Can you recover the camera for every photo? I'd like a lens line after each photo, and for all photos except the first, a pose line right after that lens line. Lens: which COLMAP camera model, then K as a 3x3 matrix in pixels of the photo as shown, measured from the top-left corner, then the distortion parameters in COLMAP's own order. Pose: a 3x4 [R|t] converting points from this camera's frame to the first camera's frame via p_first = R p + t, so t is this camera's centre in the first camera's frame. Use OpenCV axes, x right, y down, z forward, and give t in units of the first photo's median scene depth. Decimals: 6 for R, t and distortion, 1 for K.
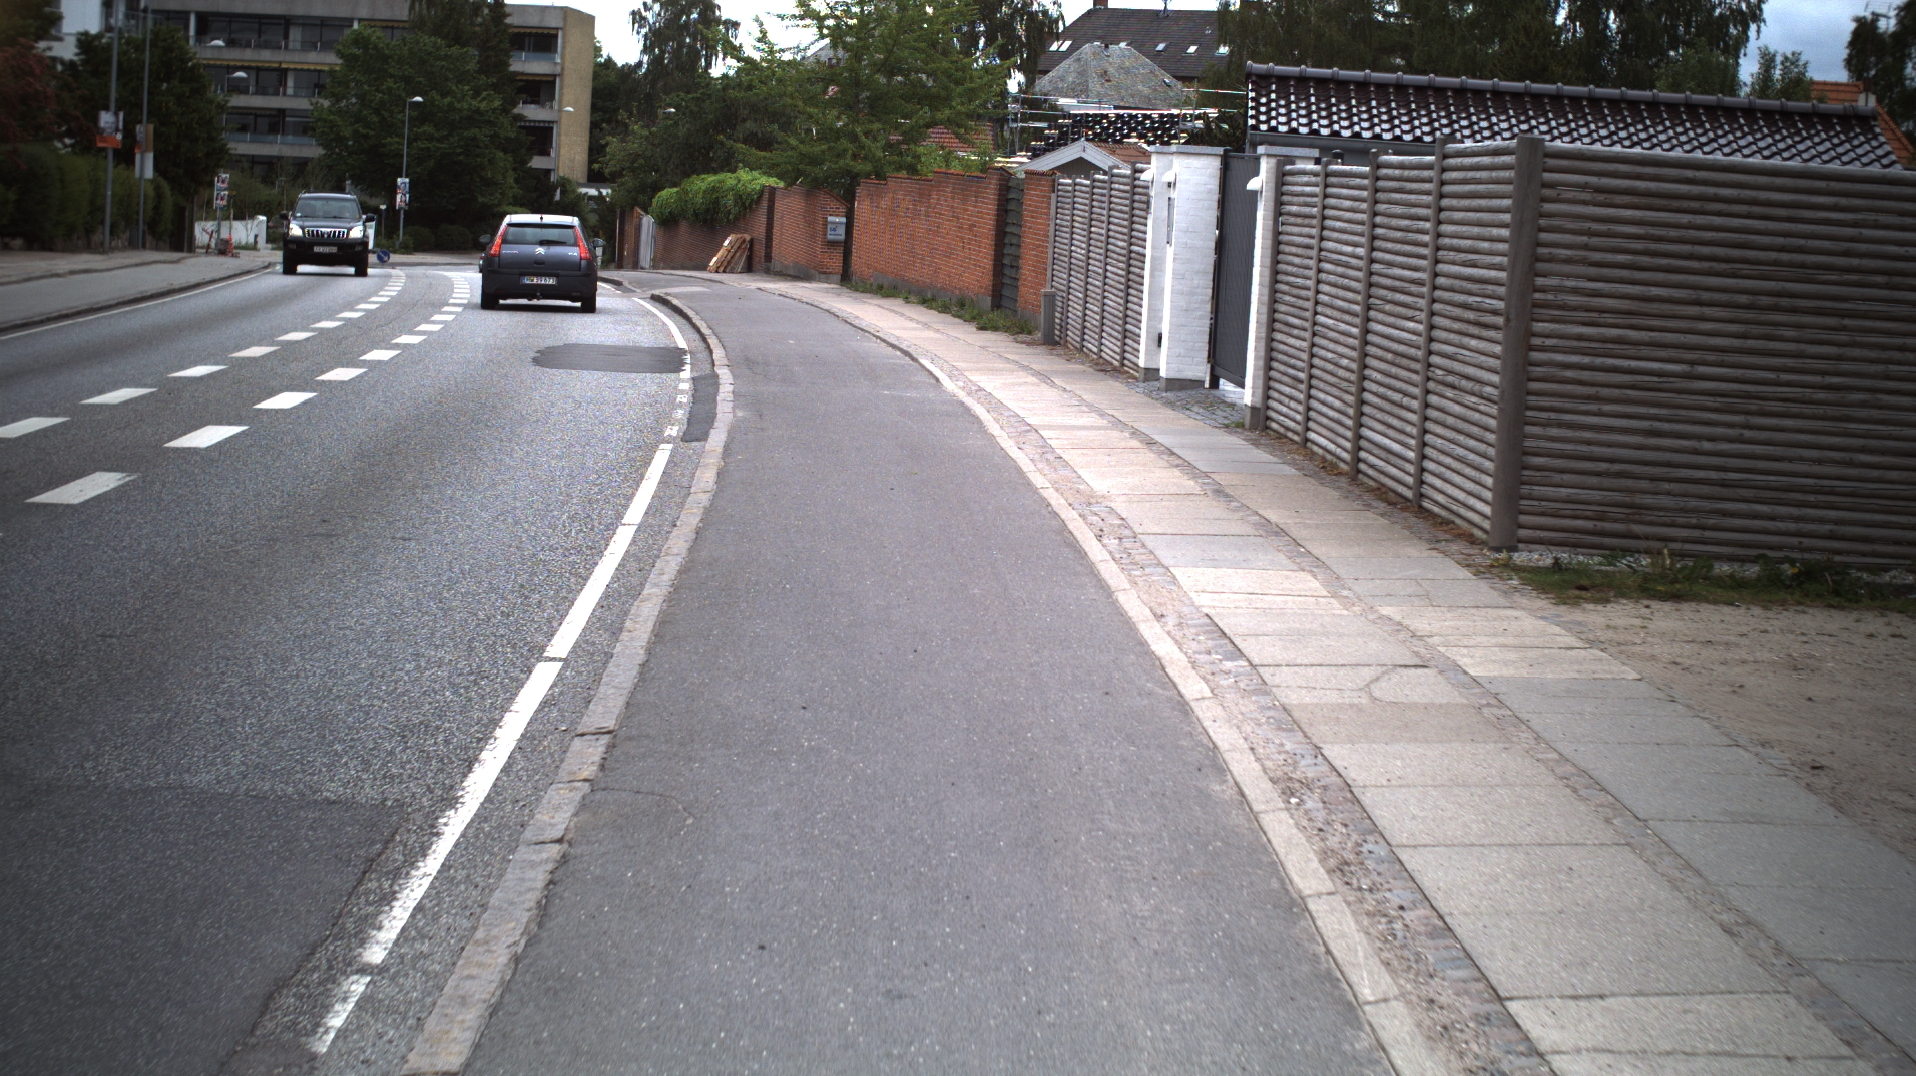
lens RADIAL K [[3596.1, 0, 958.0], [0, 3596.1, 538.0], [0, 0, 1]] dist [-0.361447, 0.661734]
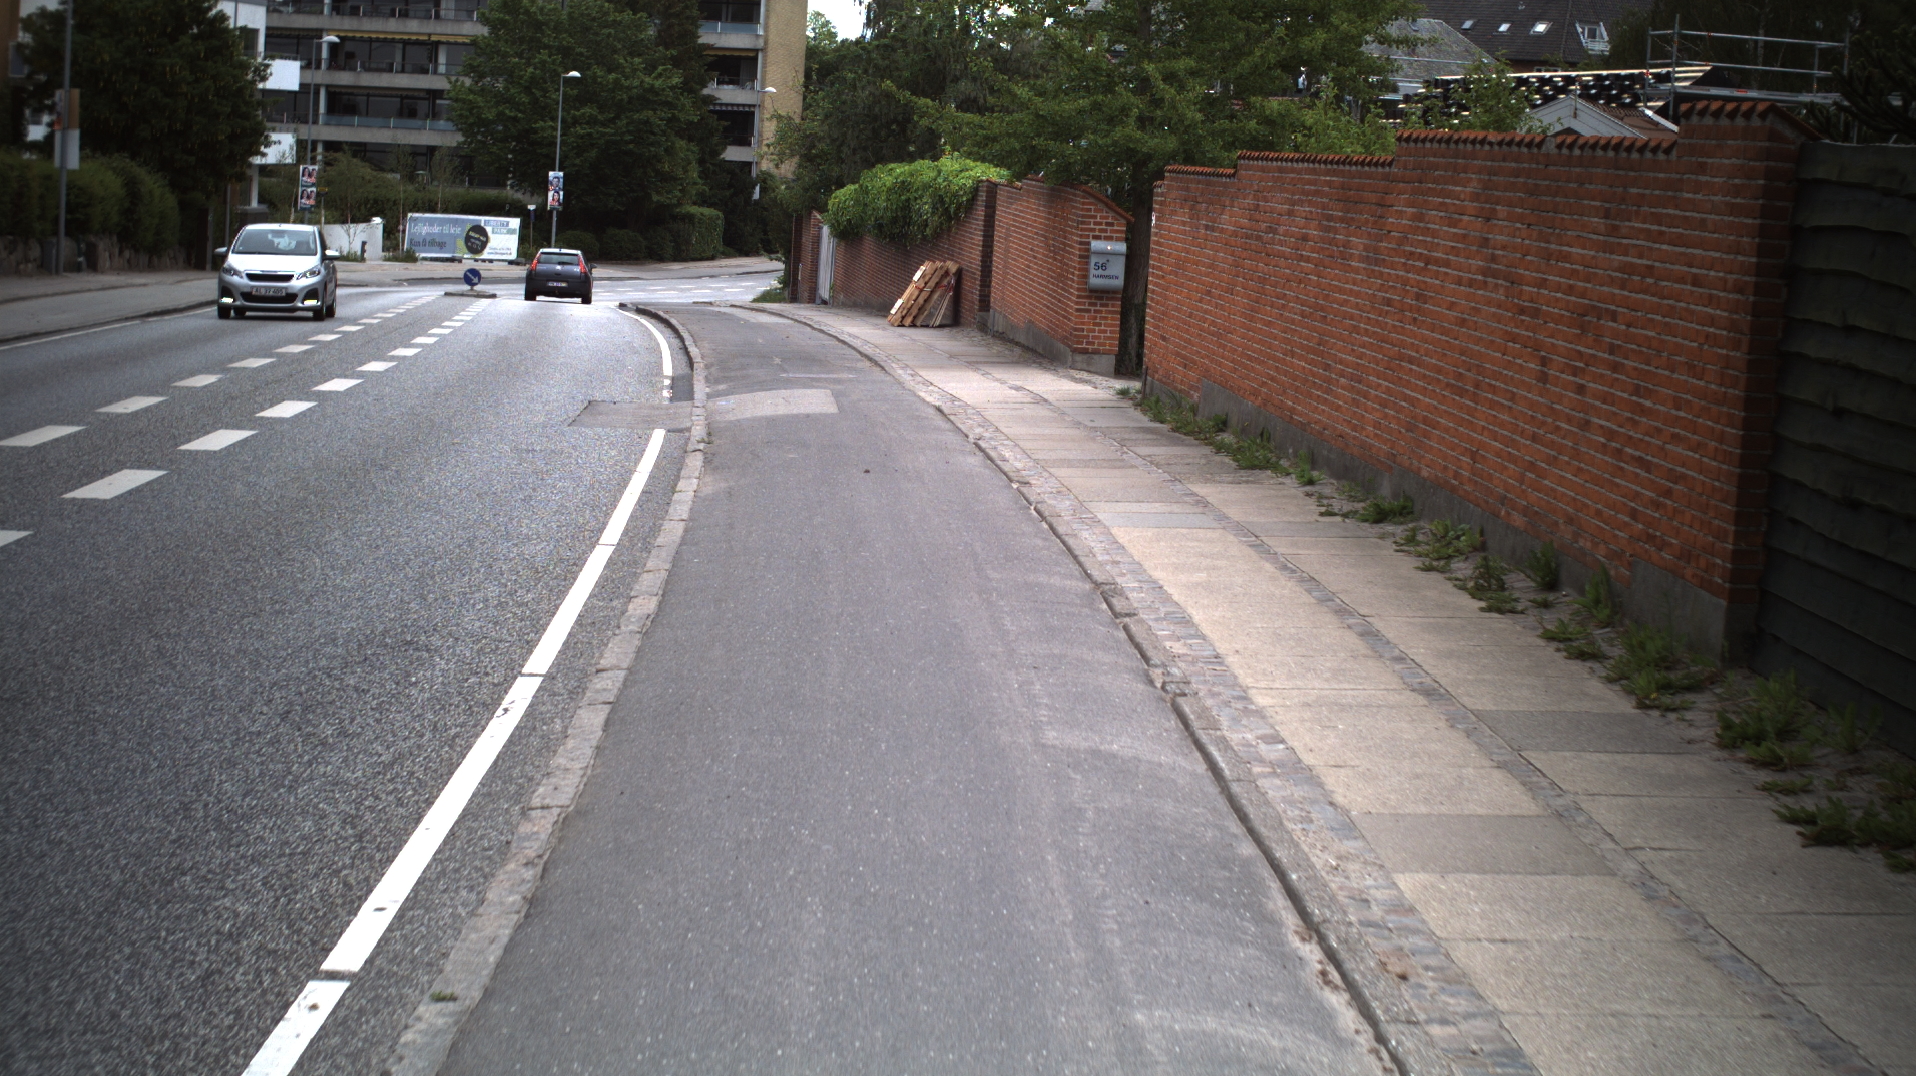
lens RADIAL K [[3596.1, 0, 958.0], [0, 3596.1, 538.0], [0, 0, 1]] dist [-0.361447, 0.661734]
pose [[0.997538, 0.007398, -0.069741, -0.018315], [-0.007371, 0.999973, 0.000639, -0.045296], [0.069744, -0.000123, 0.997565, 0.467204]]
